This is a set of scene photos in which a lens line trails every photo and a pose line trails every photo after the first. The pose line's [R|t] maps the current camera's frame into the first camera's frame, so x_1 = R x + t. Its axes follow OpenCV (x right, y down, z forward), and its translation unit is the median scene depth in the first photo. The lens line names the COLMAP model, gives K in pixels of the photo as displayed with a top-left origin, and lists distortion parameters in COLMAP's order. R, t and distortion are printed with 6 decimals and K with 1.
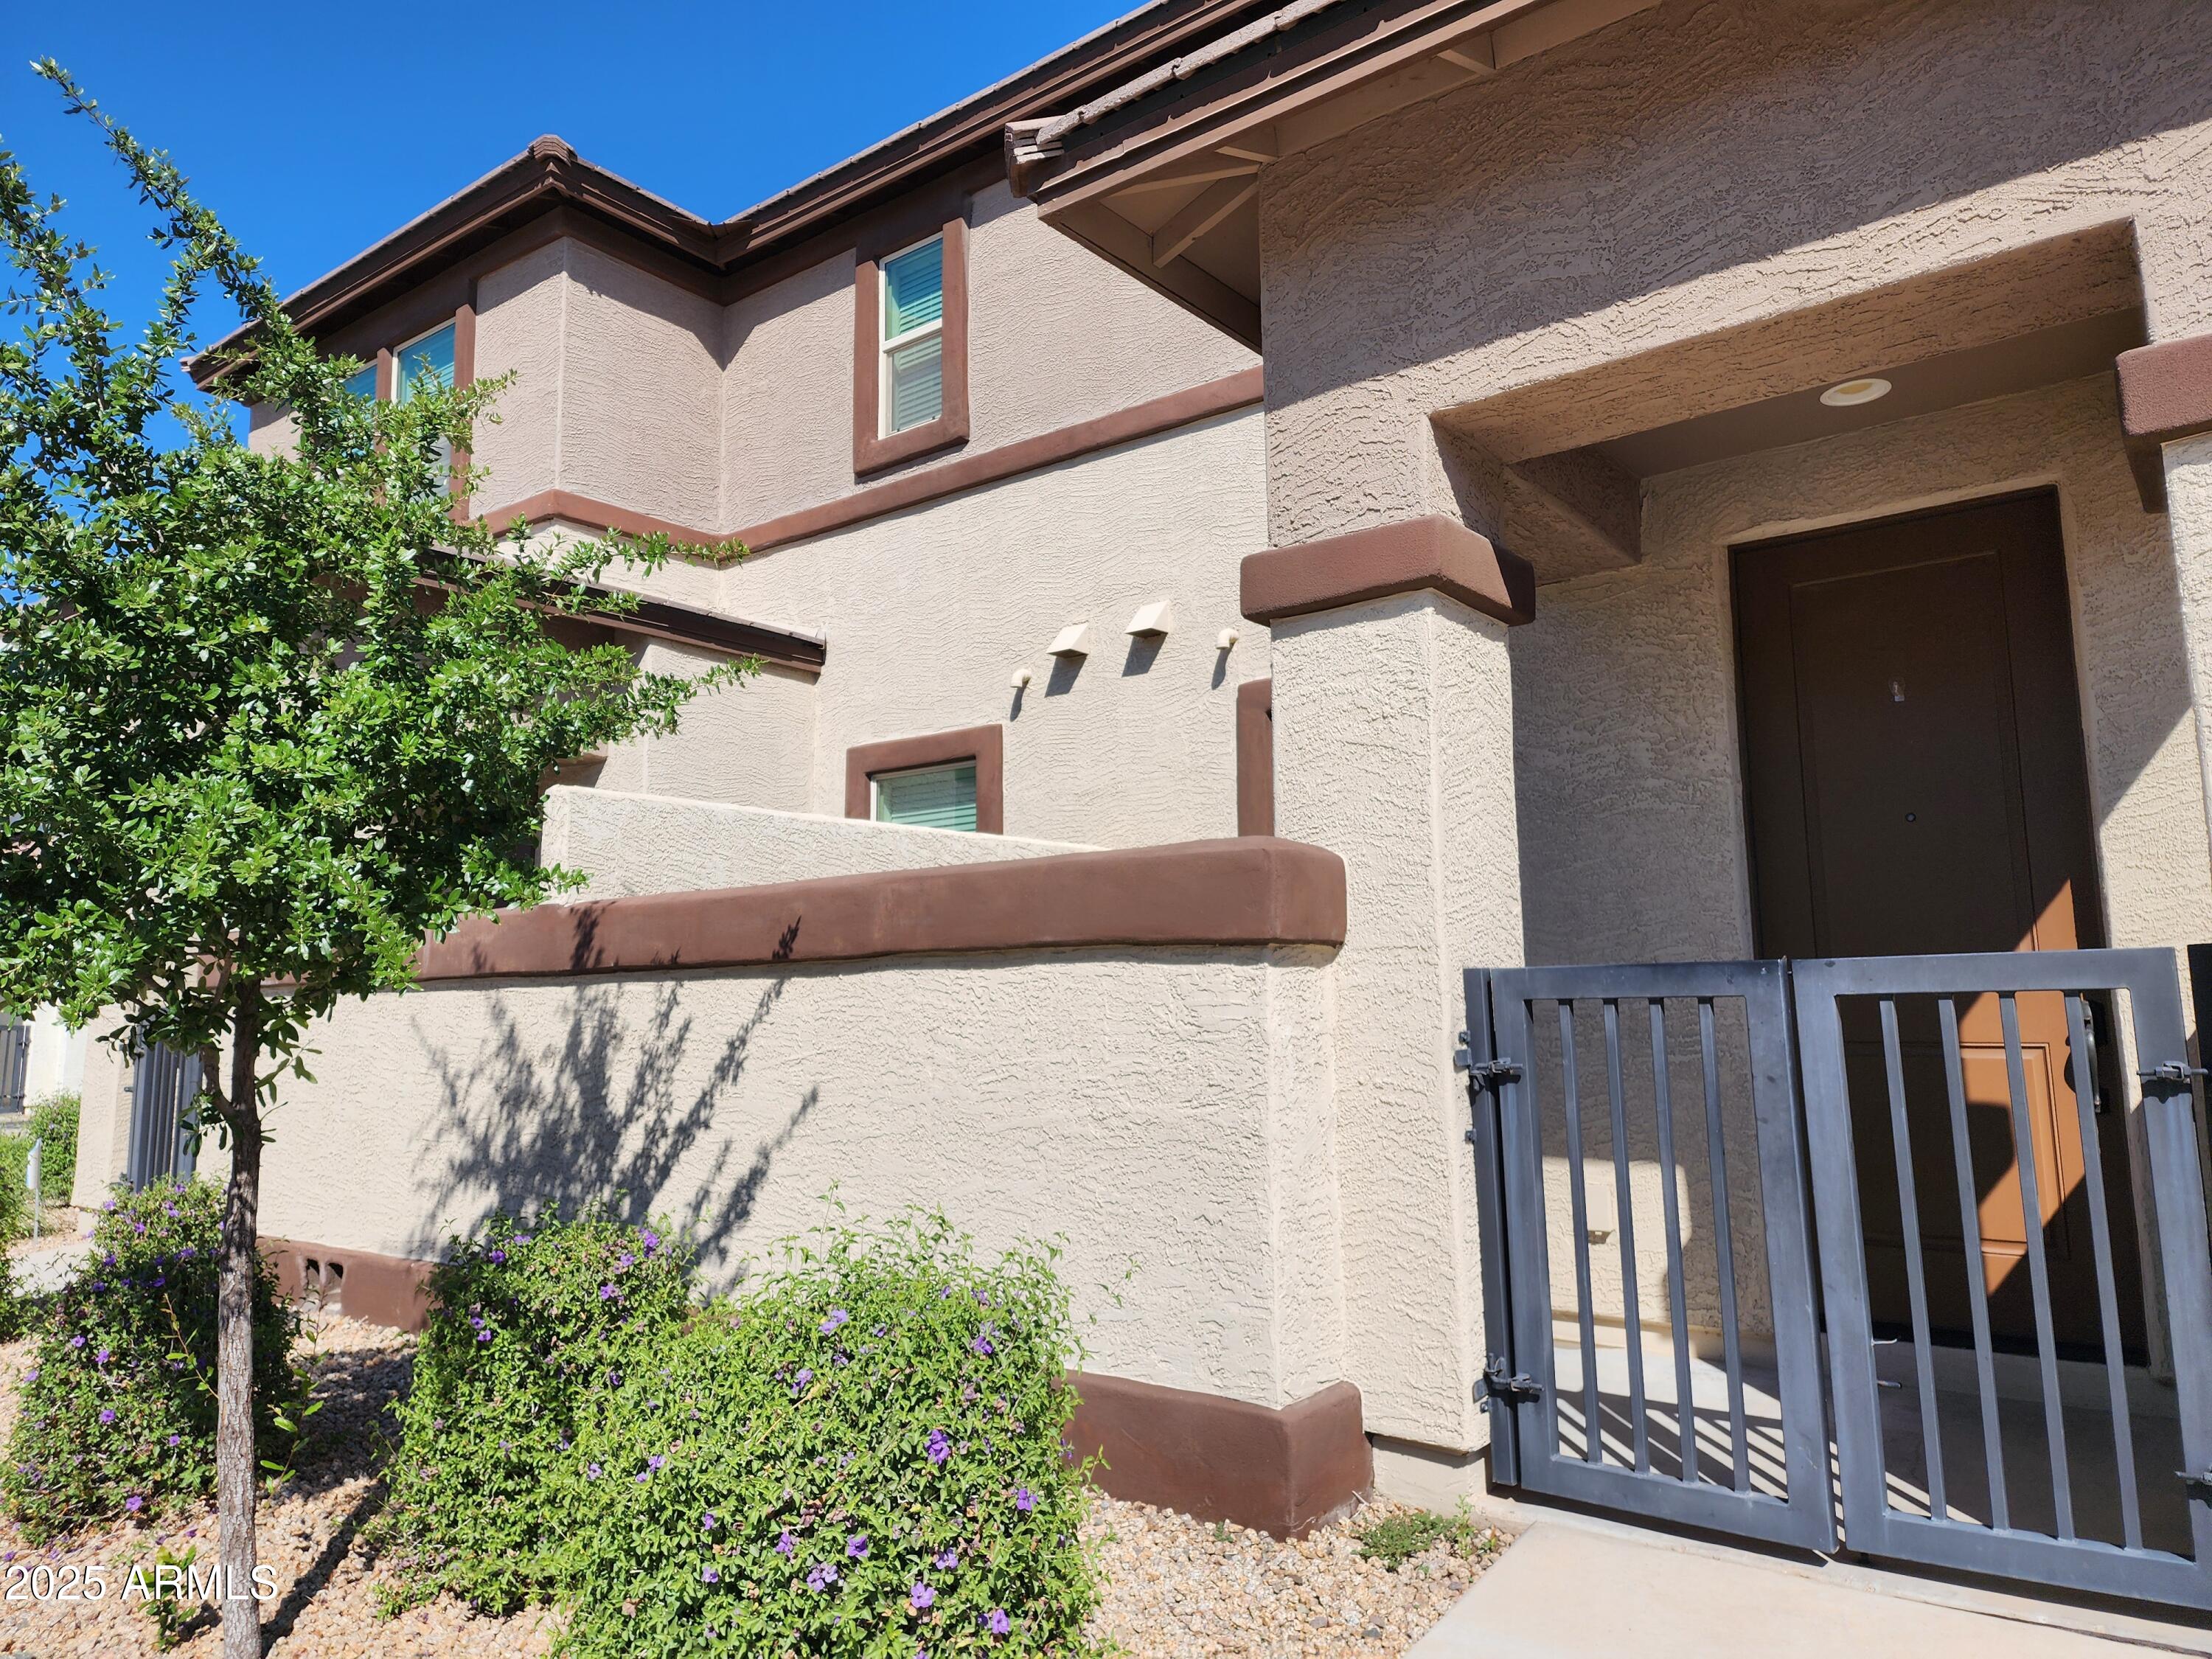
lens RADIAL K [[1468.9, 0, 1119.8], [0, 1468.9, 802.7], [0, 0, 1]] dist [0.062965, -0.045216]
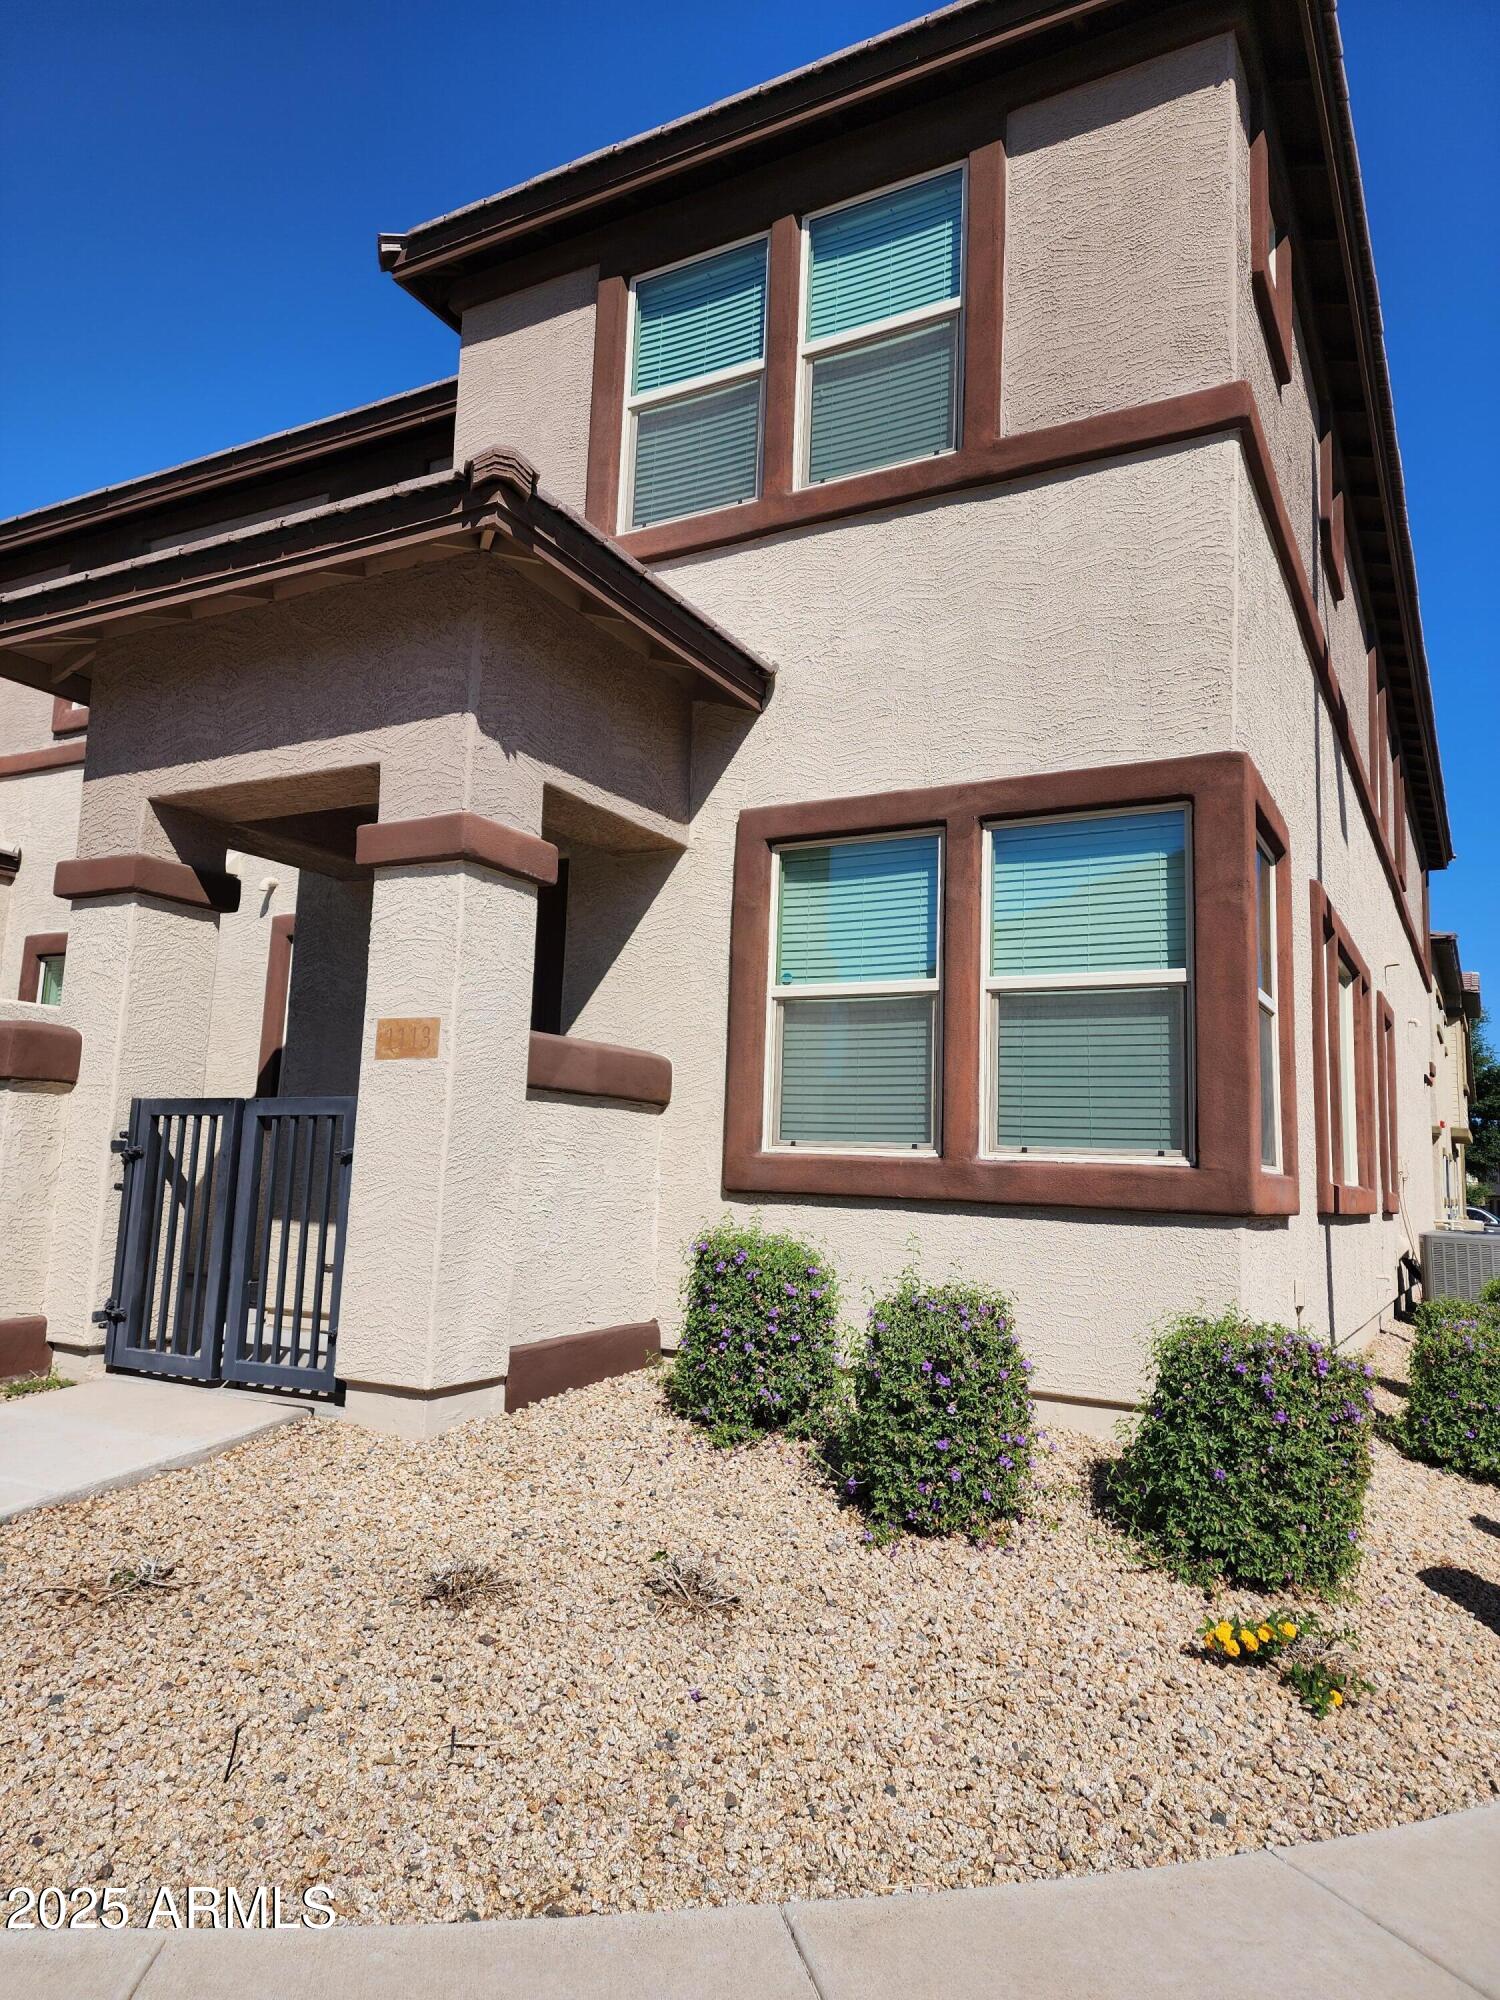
lens RADIAL K [[1328.1, 0, 786.6], [0, 1328.1, 997.0], [0, 0, 1]] dist [0.062965, -0.045216]
pose [[0.986585, 0.067218, 0.148766, 0.748946], [-0.068272, 0.997665, 0.001985, -0.071869], [-0.148285, -0.012115, 0.988870, -0.764139]]
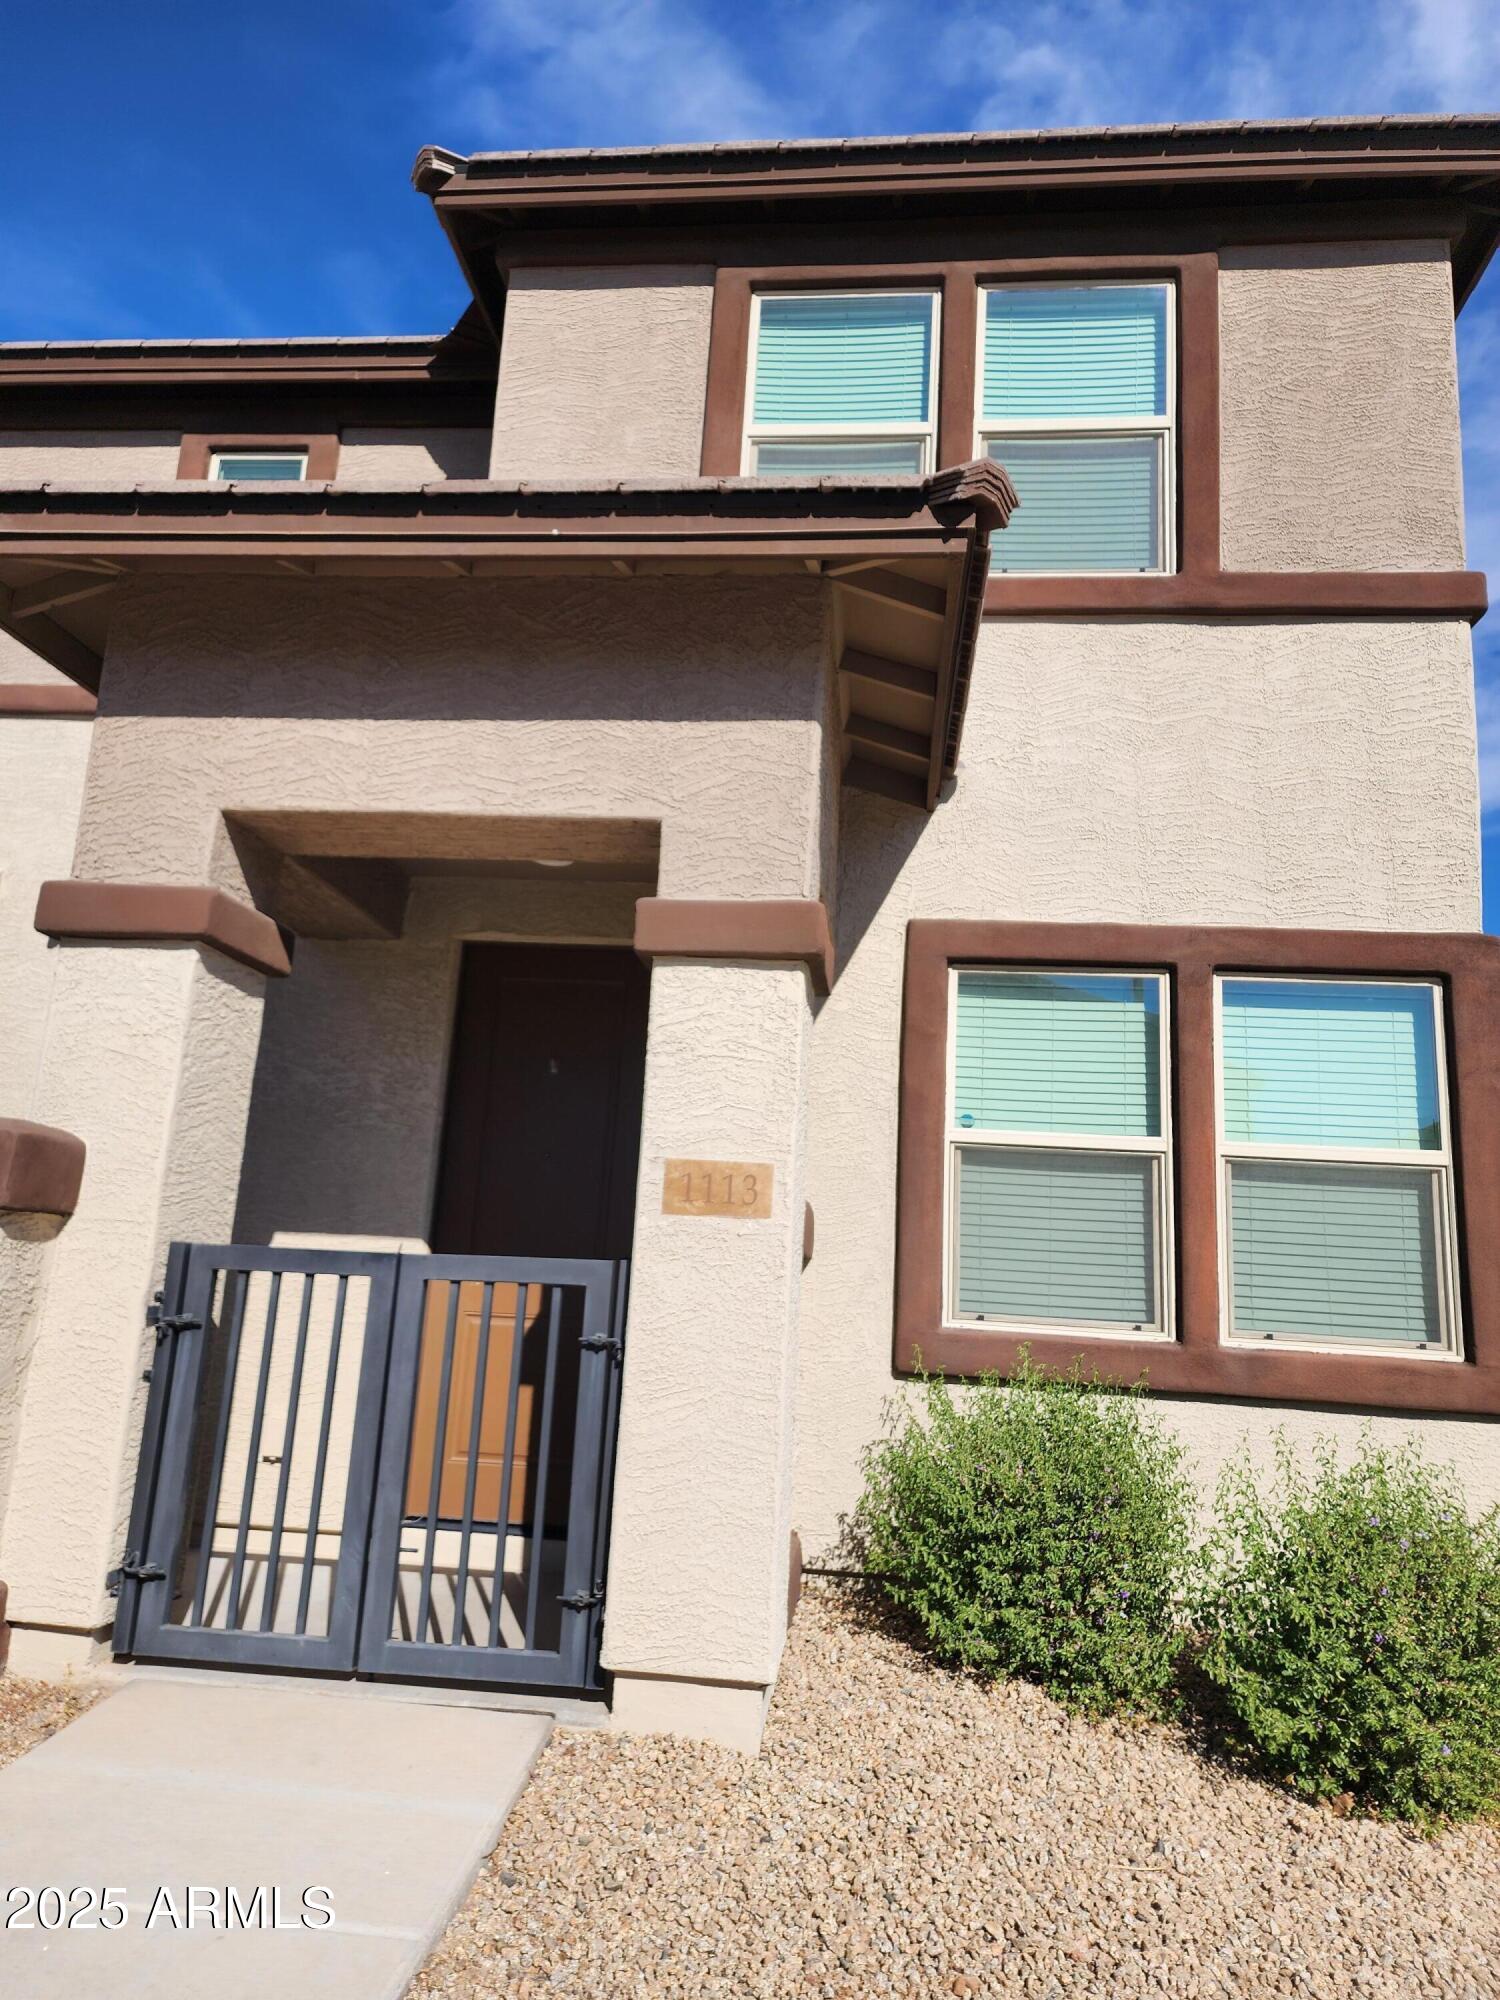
lens RADIAL K [[1328.1, 0, 755.2], [0, 1328.1, 1010.9], [0, 0, 1]] dist [0.062965, -0.045216]
pose [[0.850026, 0.165137, 0.500185, 0.046988], [-0.138739, 0.986246, -0.089834, -0.047088], [-0.508141, 0.006965, 0.861246, -0.241841]]
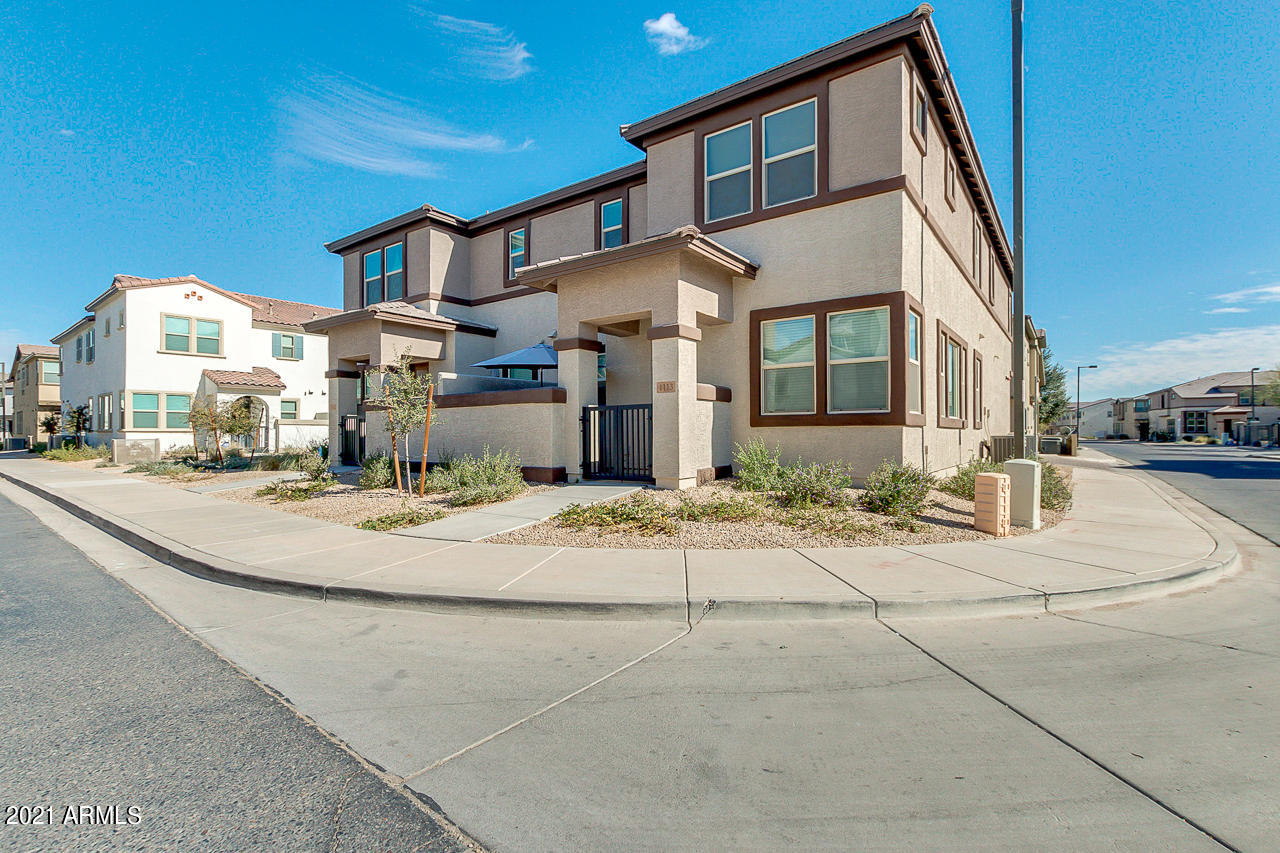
lens RADIAL K [[598.6, 0, 646.6], [0, 598.6, 433.8], [0, 0, 1]] dist [0.001109, 0.000099]
pose [[0.999928, 0.007919, 0.009006, 0.475363], [-0.009103, 0.990102, 0.140054, -0.142957], [-0.007808, -0.140126, 0.990103, -1.625900]]
